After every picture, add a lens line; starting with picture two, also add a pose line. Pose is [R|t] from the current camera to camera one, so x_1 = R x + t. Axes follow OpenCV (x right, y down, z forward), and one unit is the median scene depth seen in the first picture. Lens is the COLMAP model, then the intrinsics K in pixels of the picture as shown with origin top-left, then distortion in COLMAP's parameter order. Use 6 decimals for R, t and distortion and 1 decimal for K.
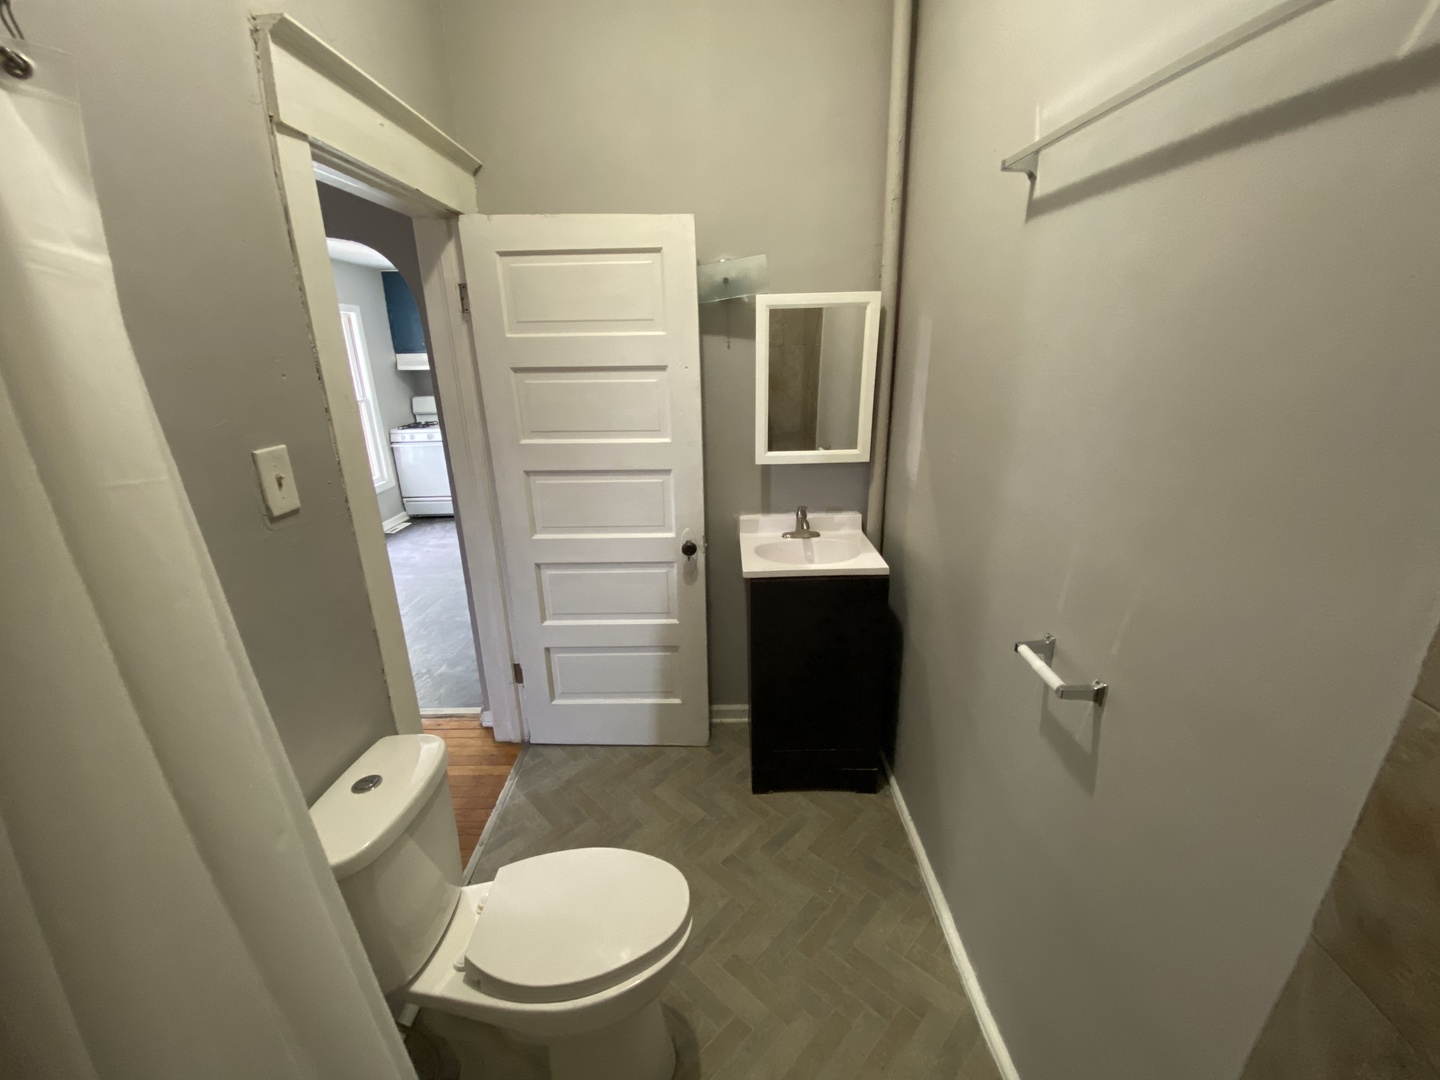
lens RADIAL K [[586.4, 0, 723.1], [0, 586.4, 541.3], [0, 0, 1]] dist [-0.002176, -0.002432]
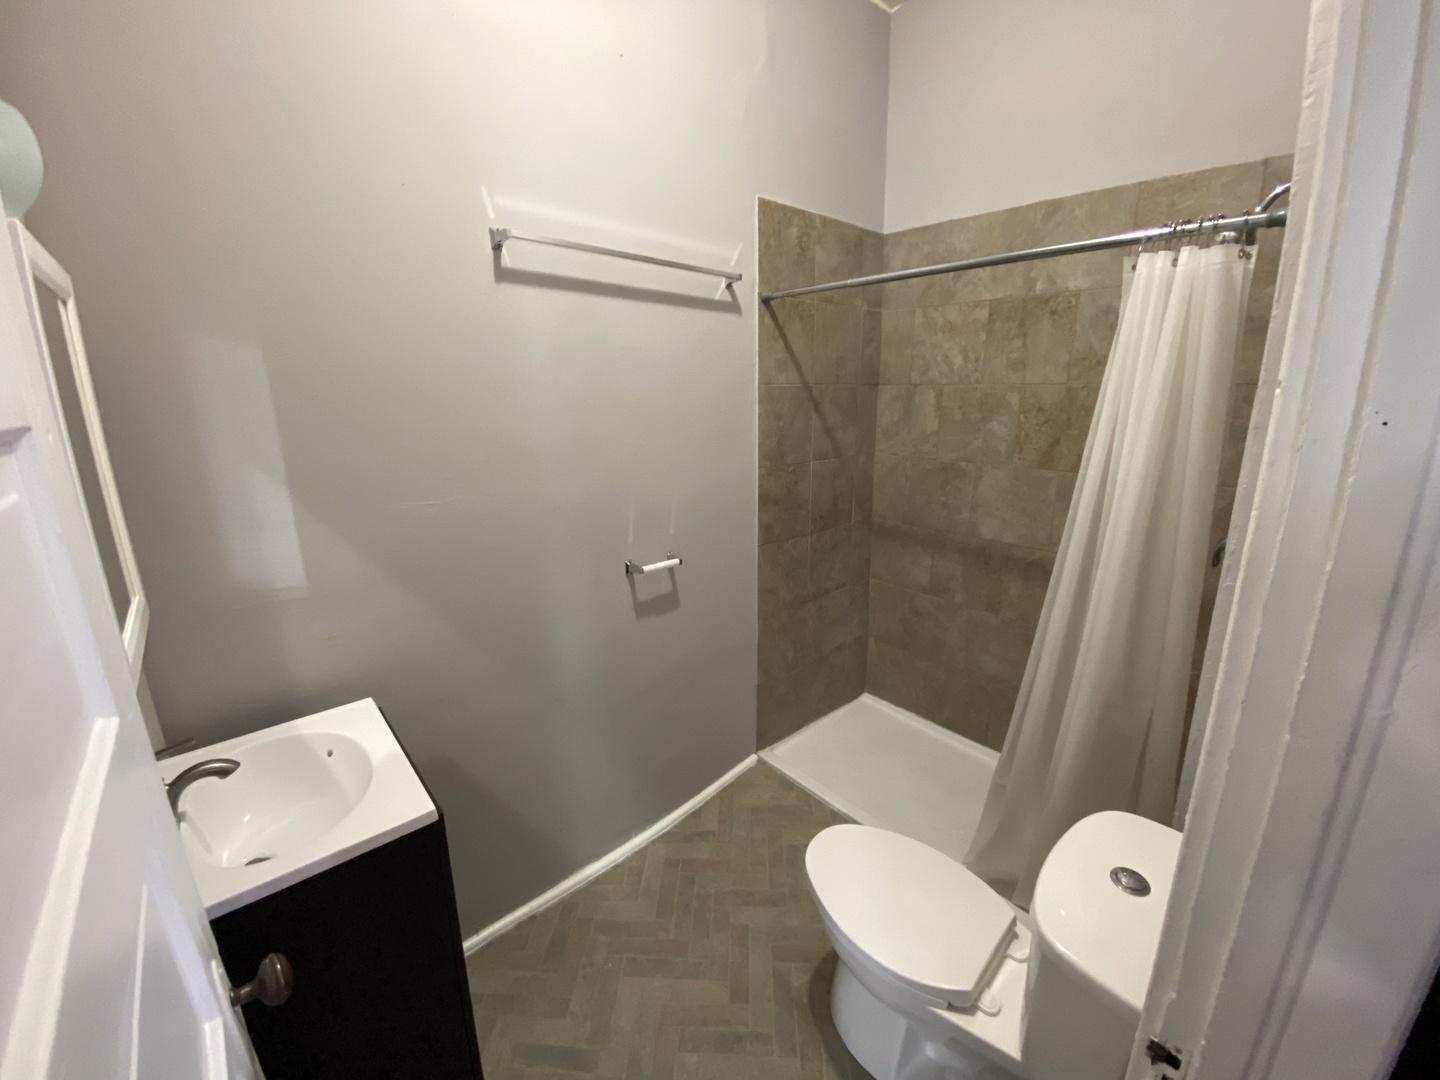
lens RADIAL K [[586.4, 0, 716.2], [0, 586.4, 536.3], [0, 0, 1]] dist [-0.002176, -0.002432]
pose [[-0.659902, -0.154469, 0.735302, -0.549263], [0.261368, 0.870324, 0.417401, -0.359607], [-0.704426, 0.467628, -0.533955, 1.175049]]
